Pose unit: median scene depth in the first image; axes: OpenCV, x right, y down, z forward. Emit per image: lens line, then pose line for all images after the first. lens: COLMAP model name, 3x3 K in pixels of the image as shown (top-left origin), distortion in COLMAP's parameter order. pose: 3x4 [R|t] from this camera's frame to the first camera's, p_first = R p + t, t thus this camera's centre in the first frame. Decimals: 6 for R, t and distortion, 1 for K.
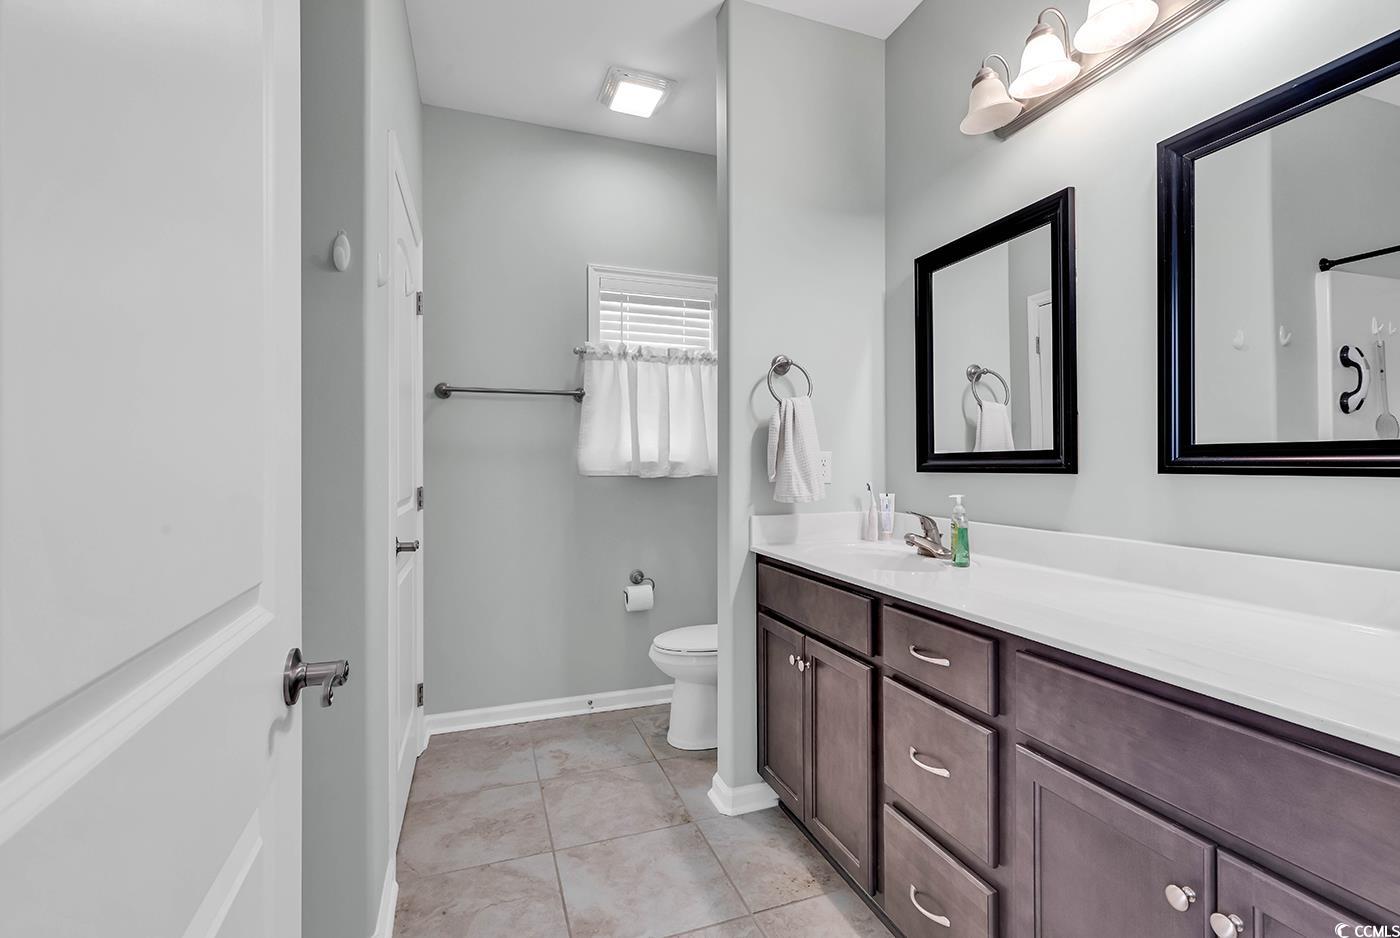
lens RADIAL K [[633.9, 0, 711.7], [0, 633.9, 463.2], [0, 0, 1]] dist [0.010127, -0.001524]
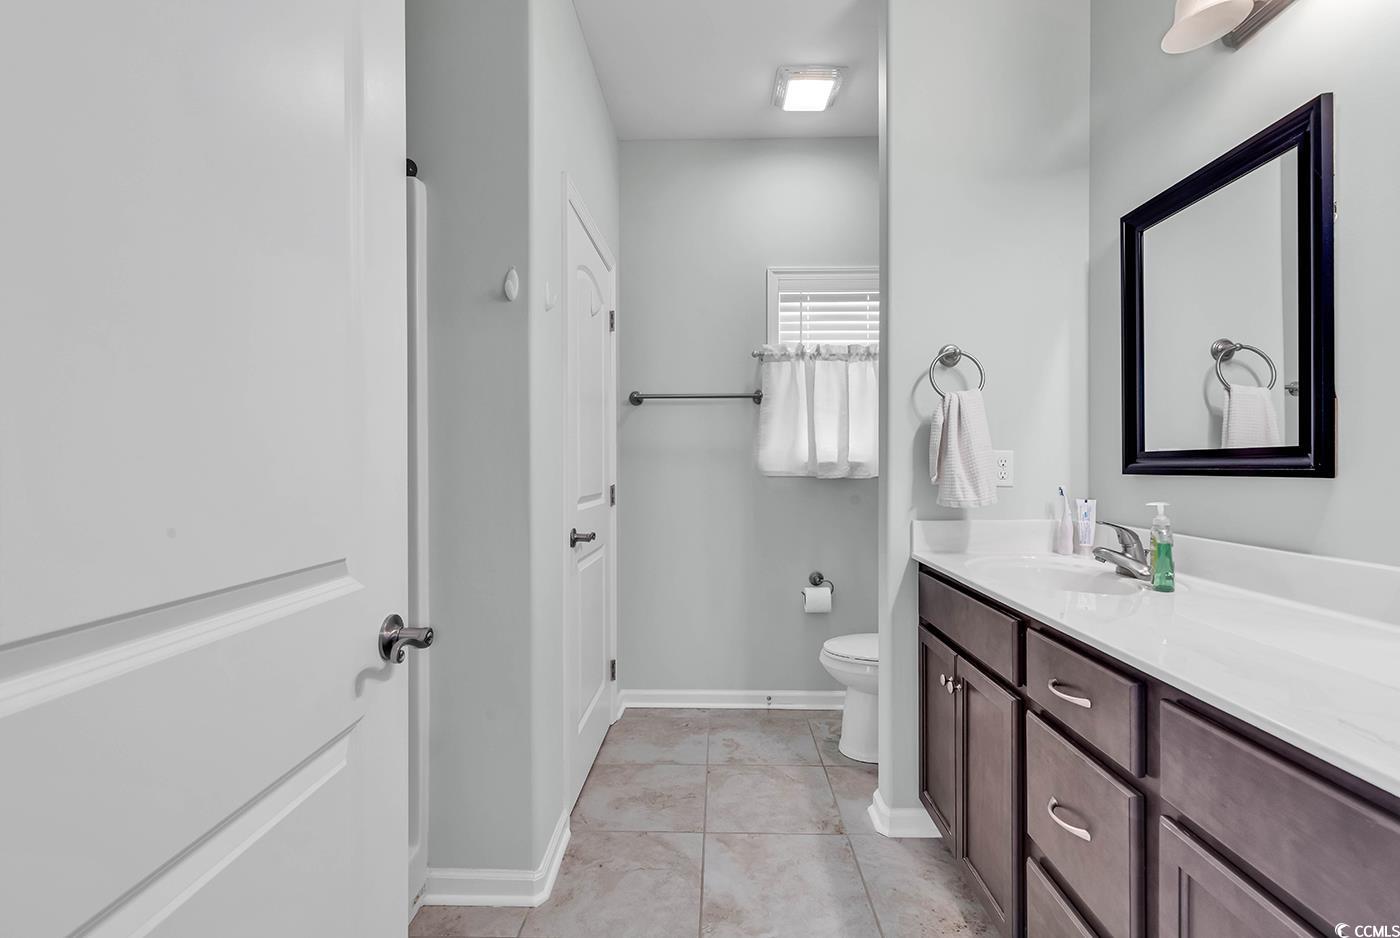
lens RADIAL K [[633.9, 0, 710.0], [0, 633.9, 469.0], [0, 0, 1]] dist [0.010127, -0.001524]
pose [[0.931026, 0.002150, -0.364947, 0.129902], [0.000977, 0.999964, 0.008383, -0.000361], [0.364952, -0.008162, 0.930991, 0.027802]]
